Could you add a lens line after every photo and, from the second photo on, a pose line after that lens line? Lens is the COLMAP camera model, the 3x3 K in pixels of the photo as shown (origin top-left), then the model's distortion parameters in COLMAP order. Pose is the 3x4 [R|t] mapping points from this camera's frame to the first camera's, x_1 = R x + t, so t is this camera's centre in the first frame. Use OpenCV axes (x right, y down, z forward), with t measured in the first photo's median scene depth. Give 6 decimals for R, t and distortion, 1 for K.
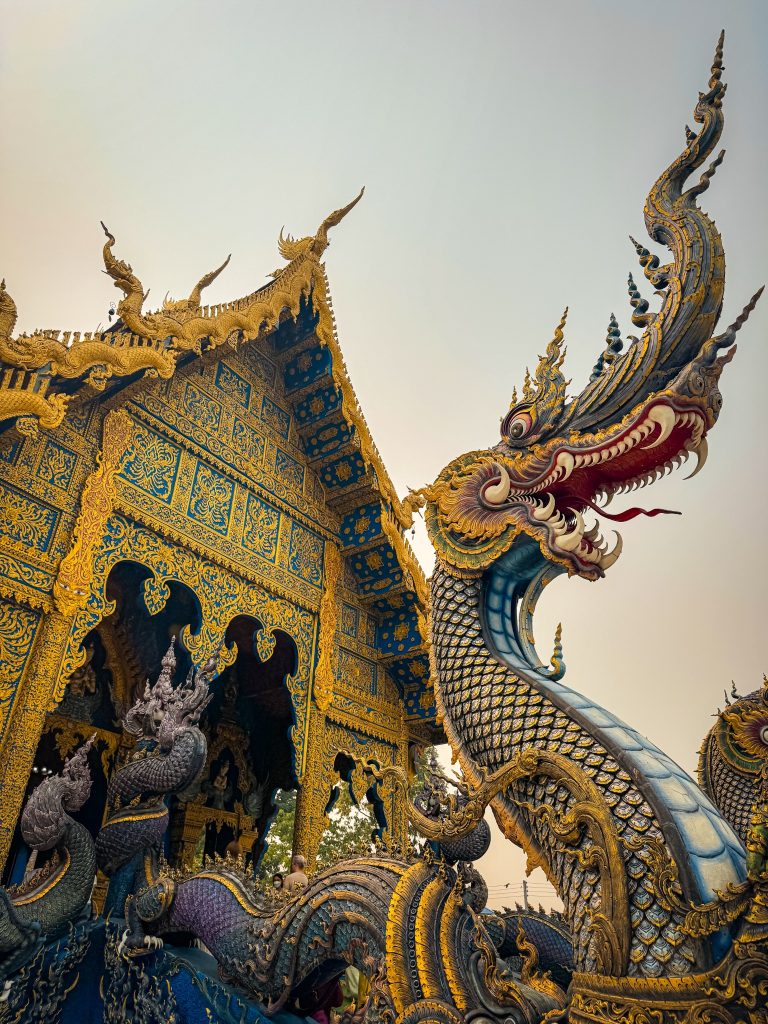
lens RADIAL K [[717.3, 0, 384.0], [0, 717.3, 512.0], [0, 0, 1]] dist [0.133674, -0.252973]
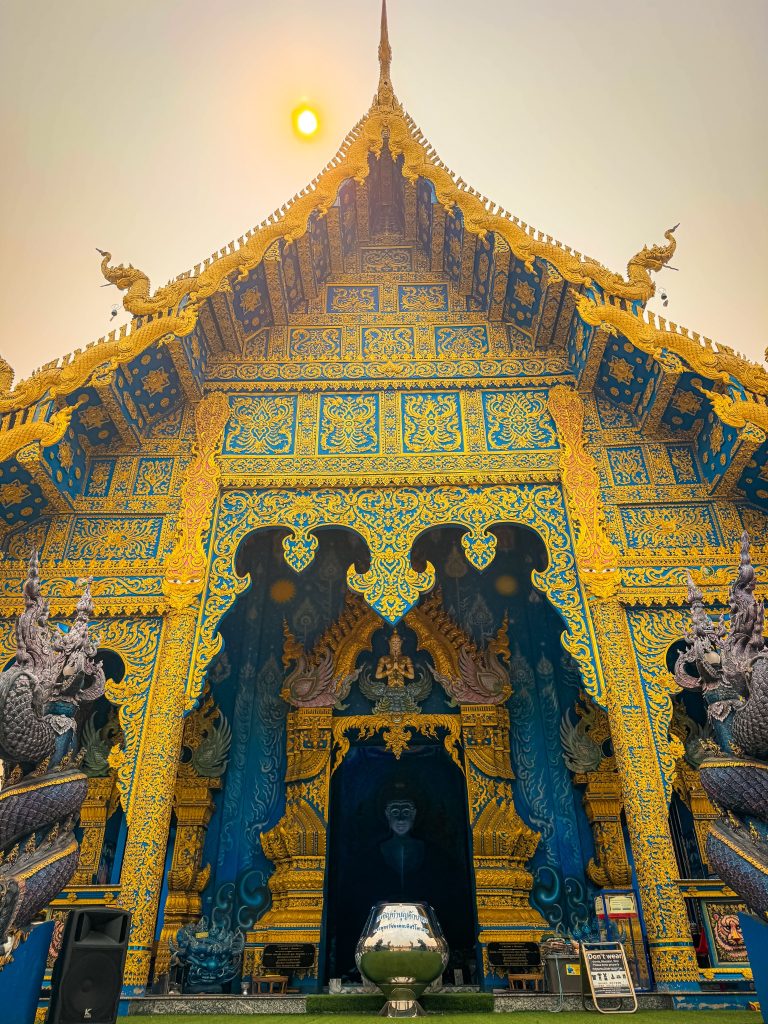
lens RADIAL K [[717.3, 0, 384.0], [0, 717.3, 512.0], [0, 0, 1]] dist [0.133674, -0.252973]
pose [[0.583140, -0.473461, -0.660139, 0.306469], [0.455518, 0.863408, -0.216862, 0.287092], [0.672645, -0.174245, 0.719158, 0.436308]]
